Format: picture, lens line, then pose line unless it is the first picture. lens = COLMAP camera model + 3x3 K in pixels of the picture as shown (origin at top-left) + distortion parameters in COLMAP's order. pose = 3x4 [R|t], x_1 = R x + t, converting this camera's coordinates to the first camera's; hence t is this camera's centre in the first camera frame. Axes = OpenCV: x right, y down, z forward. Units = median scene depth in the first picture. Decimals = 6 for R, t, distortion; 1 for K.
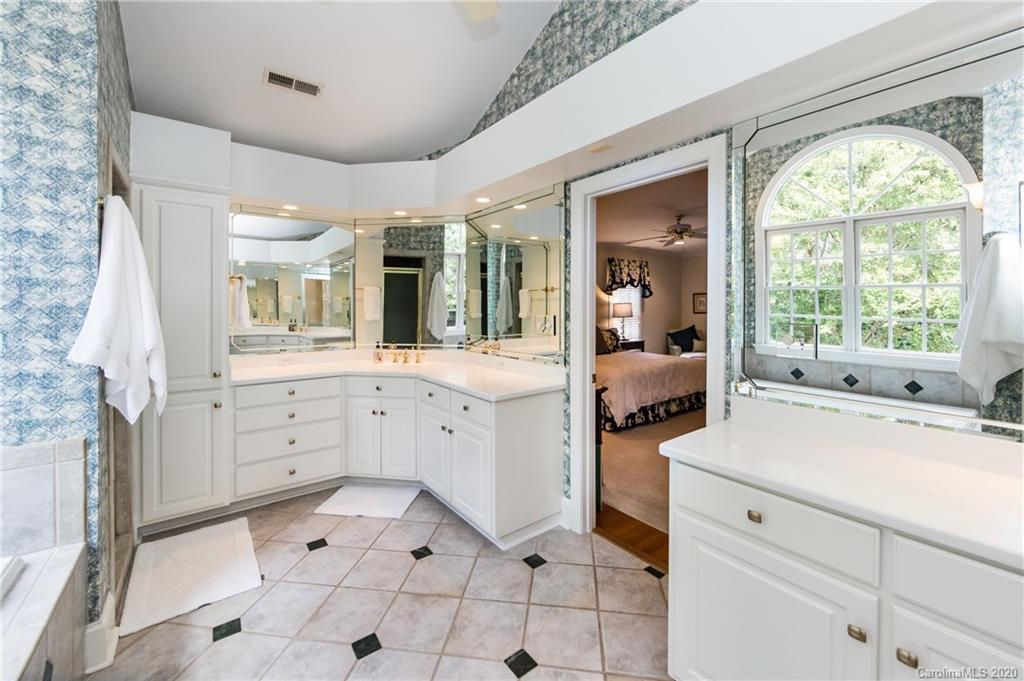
lens RADIAL K [[409.0, 0, 511.4], [0, 409.0, 307.3], [0, 0, 1]] dist [-0.002001, -0.000169]
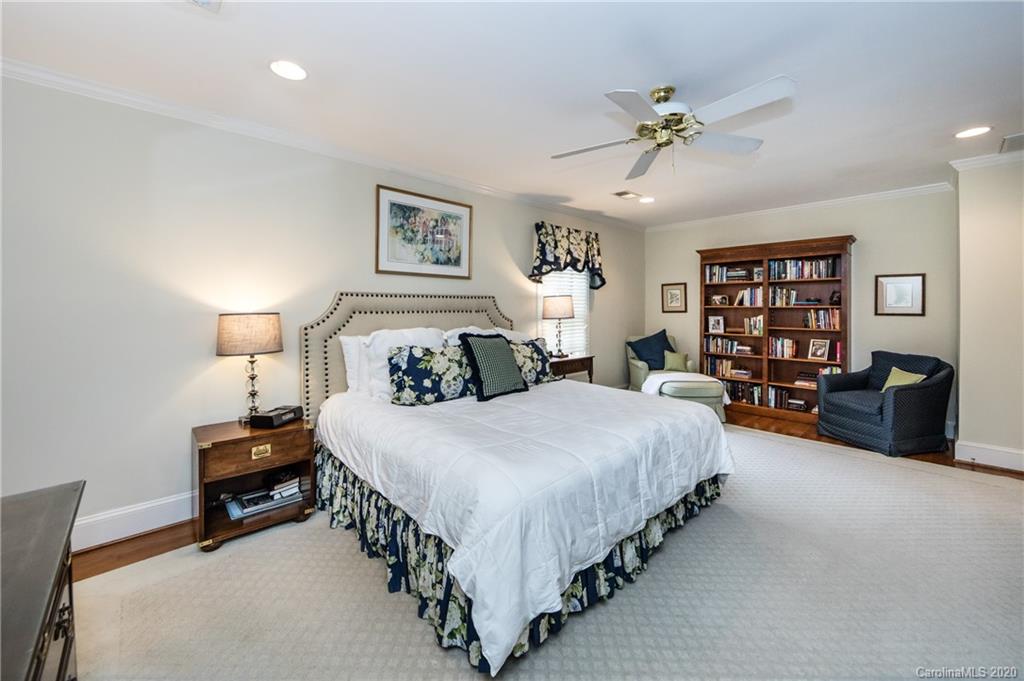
lens RADIAL K [[409.0, 0, 514.7], [0, 409.0, 310.5], [0, 0, 1]] dist [-0.002001, -0.000169]
pose [[0.993382, -0.005758, 0.114713, 0.132231], [0.005379, 0.999979, 0.003613, 0.008706], [-0.114732, -0.002972, 0.993392, 0.385911]]
